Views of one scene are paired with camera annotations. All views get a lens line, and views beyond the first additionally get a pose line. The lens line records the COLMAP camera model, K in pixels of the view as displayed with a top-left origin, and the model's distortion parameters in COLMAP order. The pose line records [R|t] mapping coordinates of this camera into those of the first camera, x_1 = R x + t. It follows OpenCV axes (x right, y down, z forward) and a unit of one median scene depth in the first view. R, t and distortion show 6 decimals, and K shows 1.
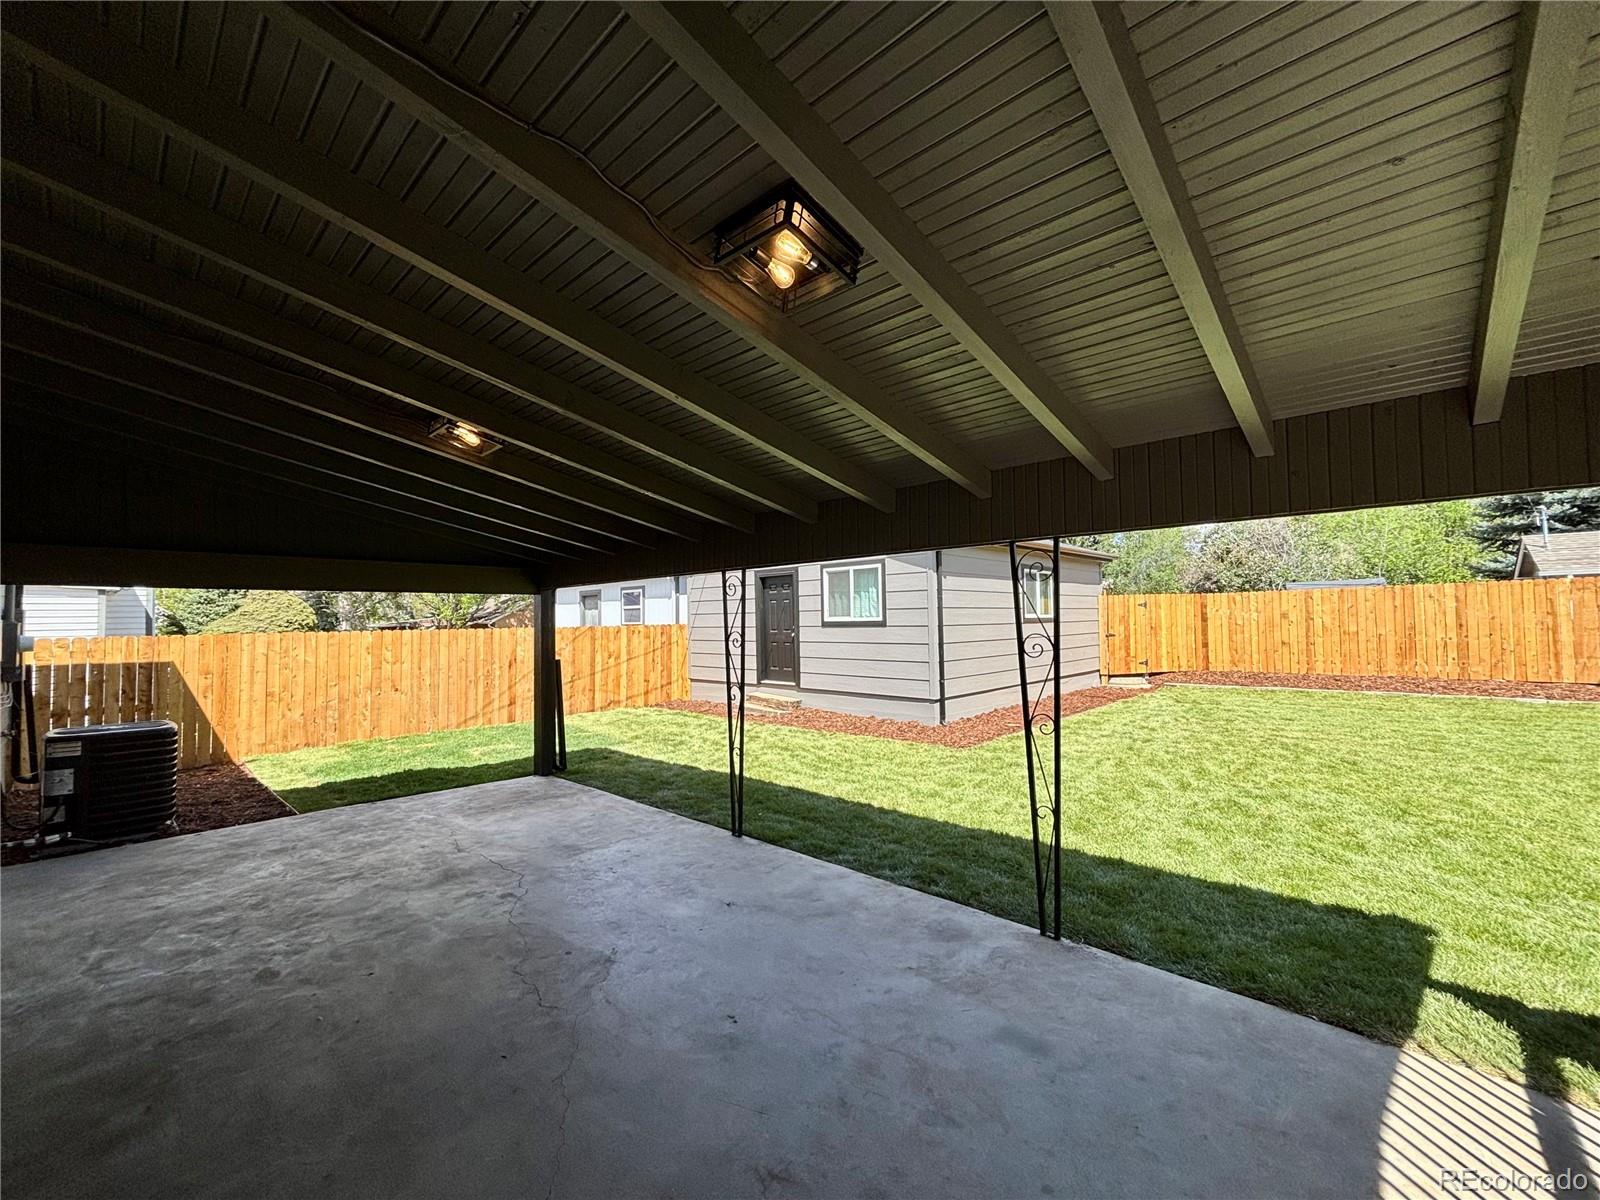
lens RADIAL K [[646.6, 0, 800.0], [0, 646.6, 600.0], [0, 0, 1]] dist [0.000824, 0.000130]
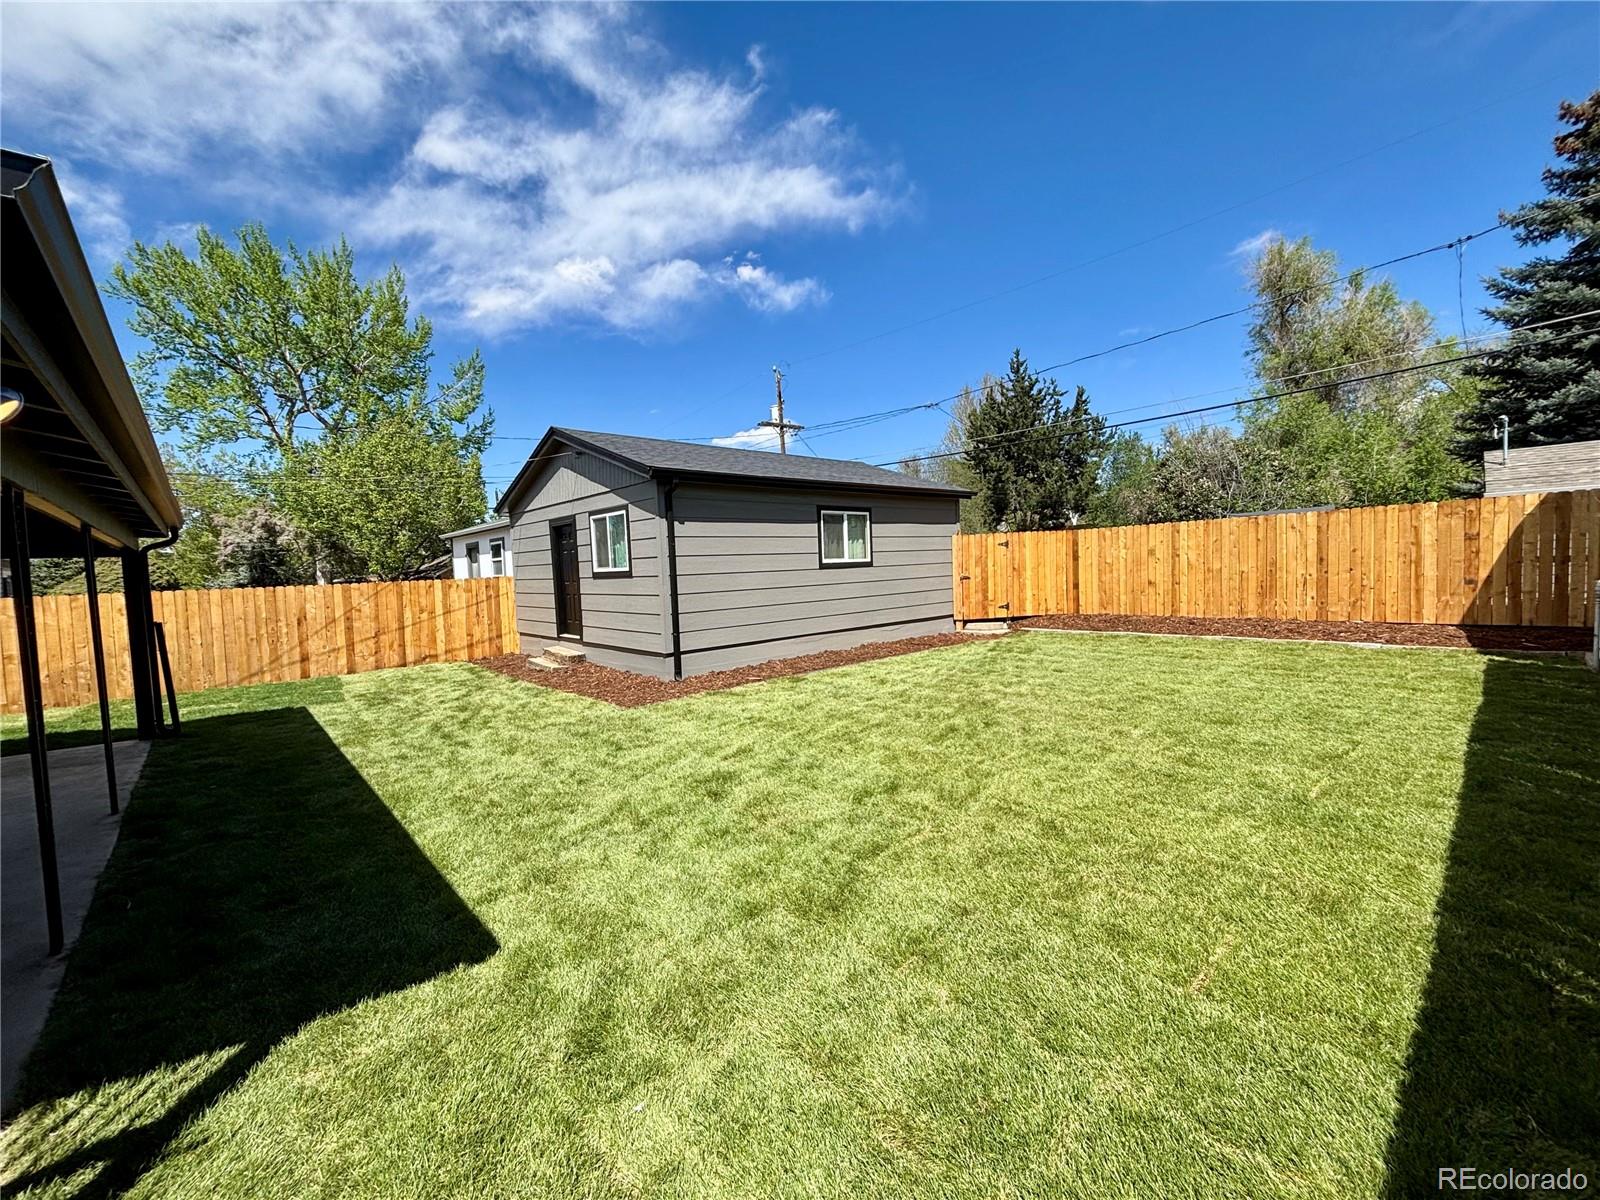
lens RADIAL K [[646.6, 0, 800.0], [0, 646.6, 600.0], [0, 0, 1]] dist [0.000824, 0.000130]
pose [[0.996260, -0.018800, -0.084339, 0.420860], [0.026128, 0.995896, 0.086652, -0.000687], [0.082364, -0.088532, 0.992662, 0.074401]]
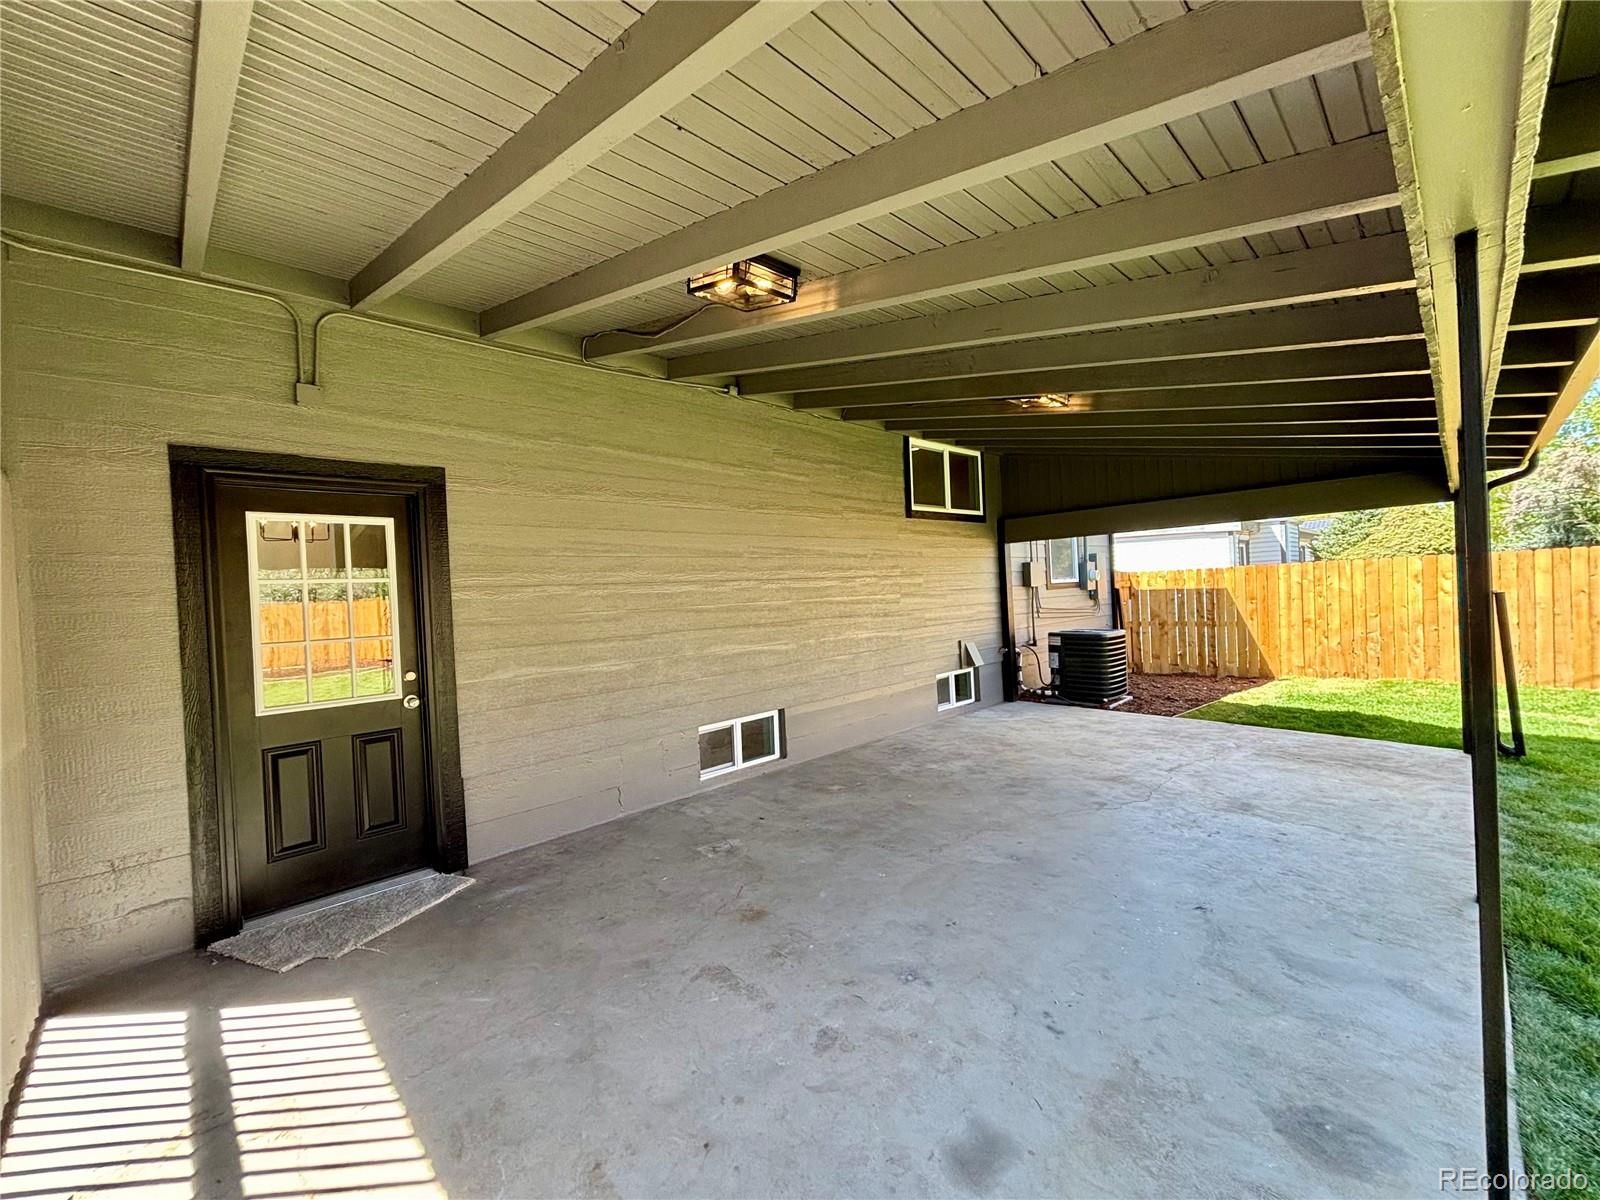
lens RADIAL K [[646.6, 0, 800.0], [0, 646.6, 600.0], [0, 0, 1]] dist [0.000824, 0.000130]
pose [[-0.047595, 0.031095, -0.998383, 0.215841], [0.080964, 0.996347, 0.027171, 0.013837], [0.995580, -0.079540, -0.049938, 0.189907]]
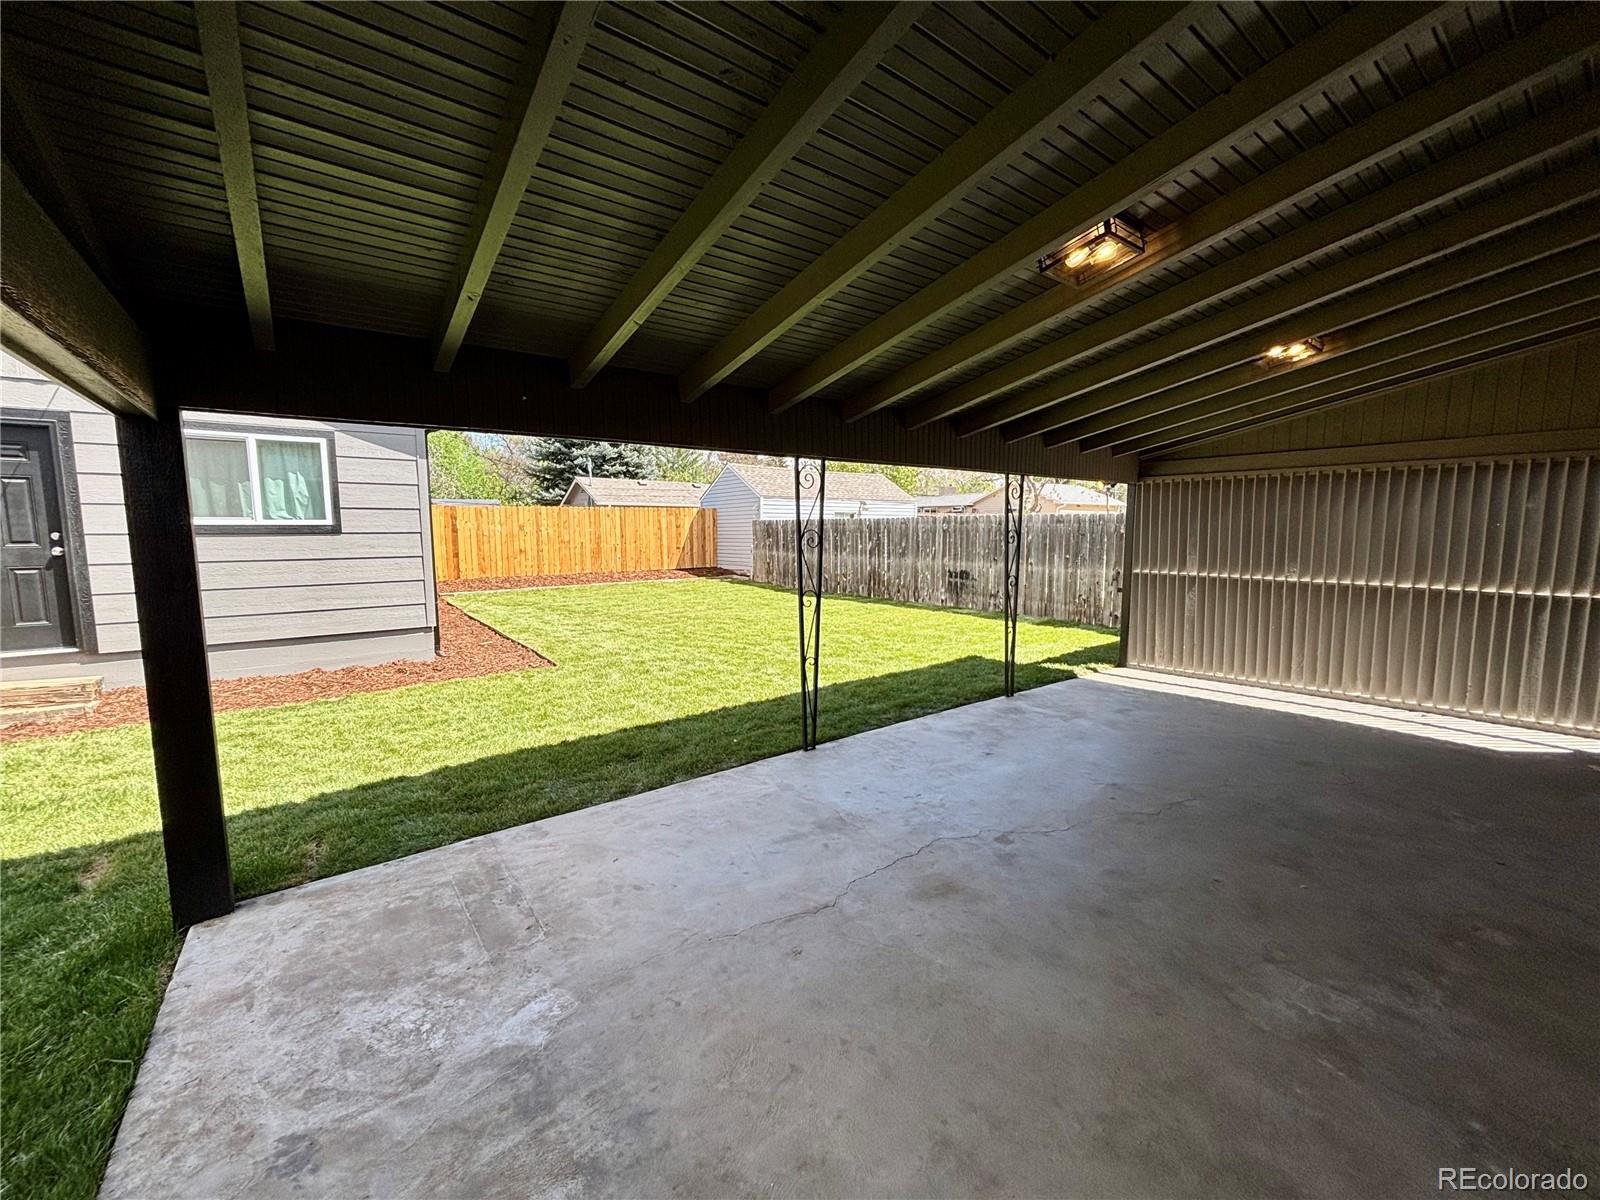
lens RADIAL K [[637.3, 0, 791.3], [0, 637.3, 626.8], [0, 0, 1]] dist [-0.000071, -0.000077]
pose [[0.175537, -0.137314, 0.974850, -0.418548], [-0.030401, 0.988997, 0.144781, 0.023966], [-0.984003, -0.055051, 0.169431, 0.376867]]
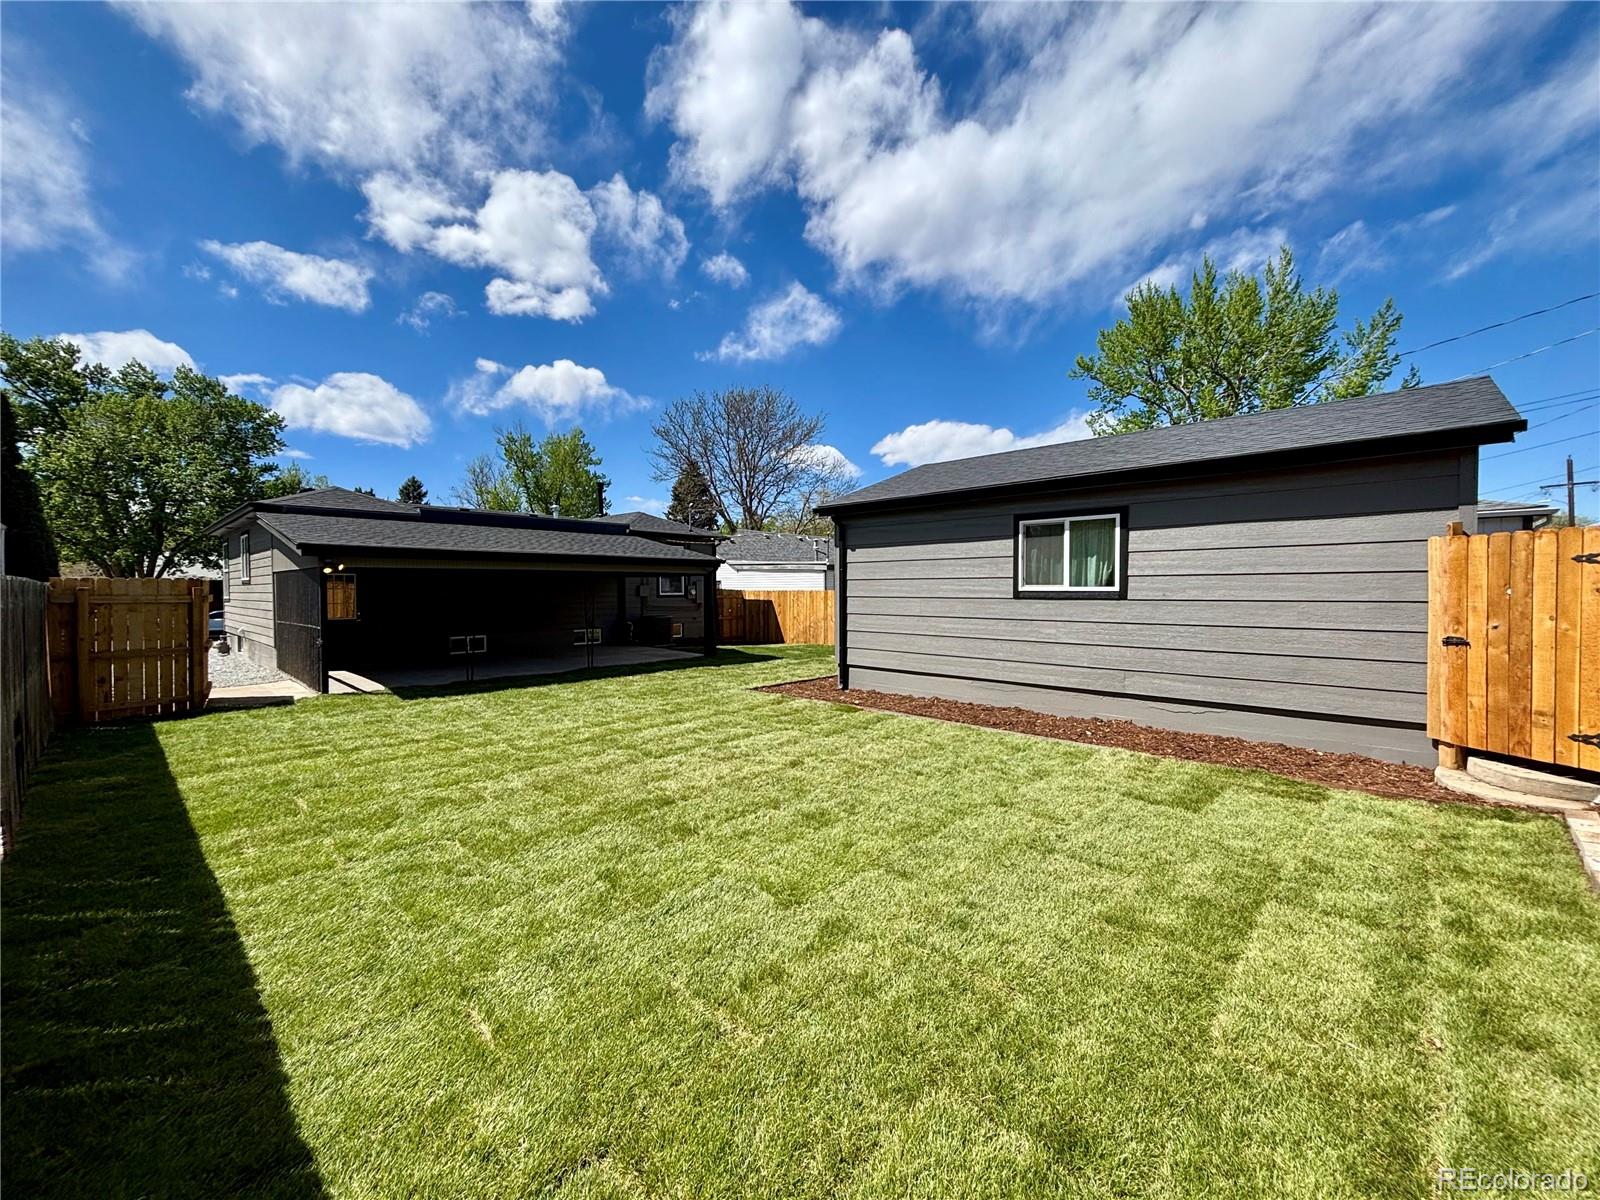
lens RADIAL K [[646.7, 0, 762.8], [0, 646.7, 607.8], [0, 0, 1]] dist [-0.010039, -0.000011]
pose [[-0.053599, 0.049575, -0.997331, 1.135607], [0.040906, 0.998037, 0.047411, 0.001885], [0.997724, -0.038256, -0.055522, 0.813166]]
